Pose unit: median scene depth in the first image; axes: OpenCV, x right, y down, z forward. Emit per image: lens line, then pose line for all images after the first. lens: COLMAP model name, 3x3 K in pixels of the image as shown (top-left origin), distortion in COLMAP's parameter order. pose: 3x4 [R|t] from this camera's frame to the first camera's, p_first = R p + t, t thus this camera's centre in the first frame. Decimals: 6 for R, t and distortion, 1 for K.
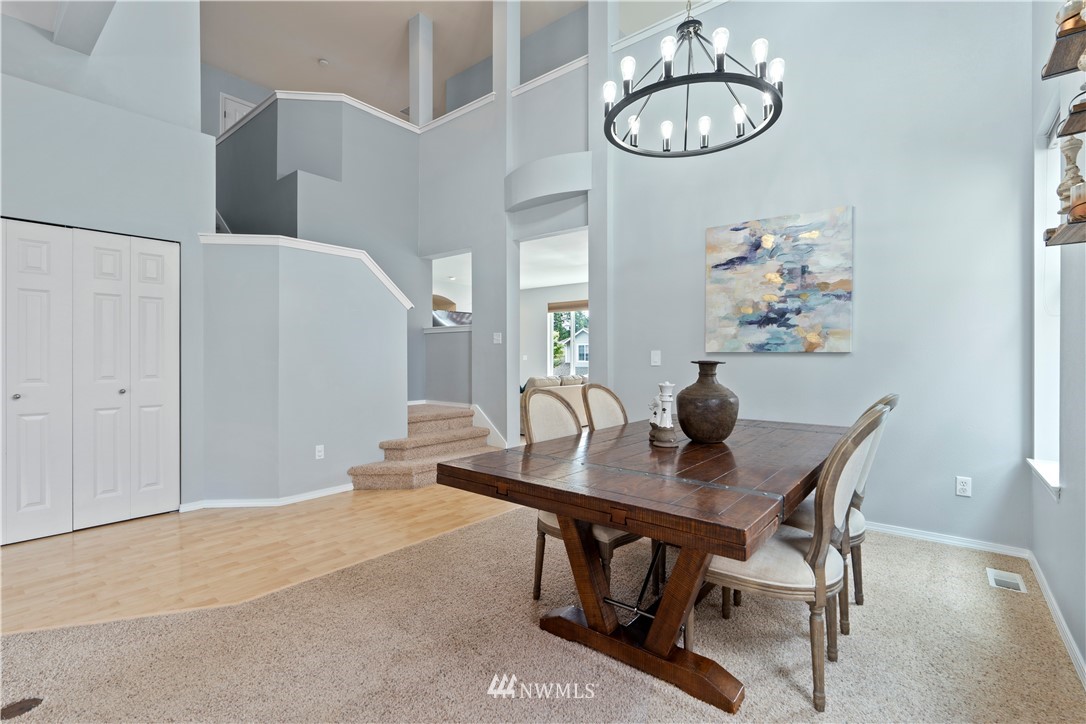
lens RADIAL K [[495.4, 0, 541.1], [0, 495.4, 358.0], [0, 0, 1]] dist [0.000541, -0.000268]
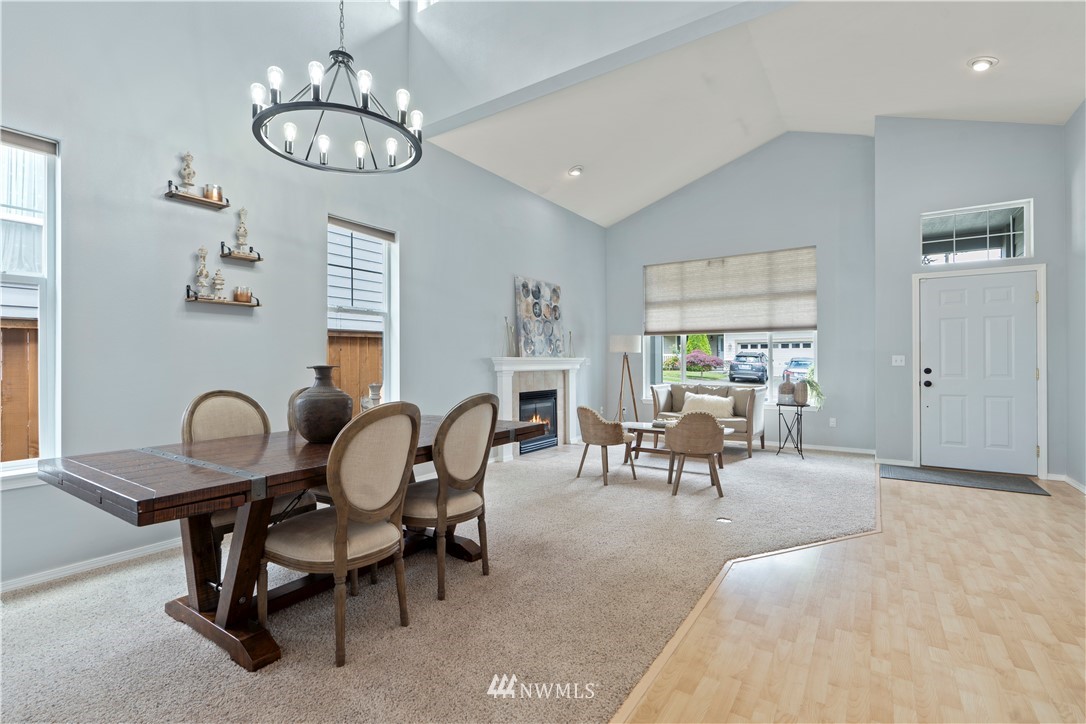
lens RADIAL K [[495.4, 0, 538.3], [0, 495.4, 355.9], [0, 0, 1]] dist [0.000541, -0.000268]
pose [[-0.995320, 0.003154, -0.096584, -0.016633], [0.003411, 0.999991, -0.002495, -0.007910], [0.096576, -0.002813, -0.995322, 1.693401]]
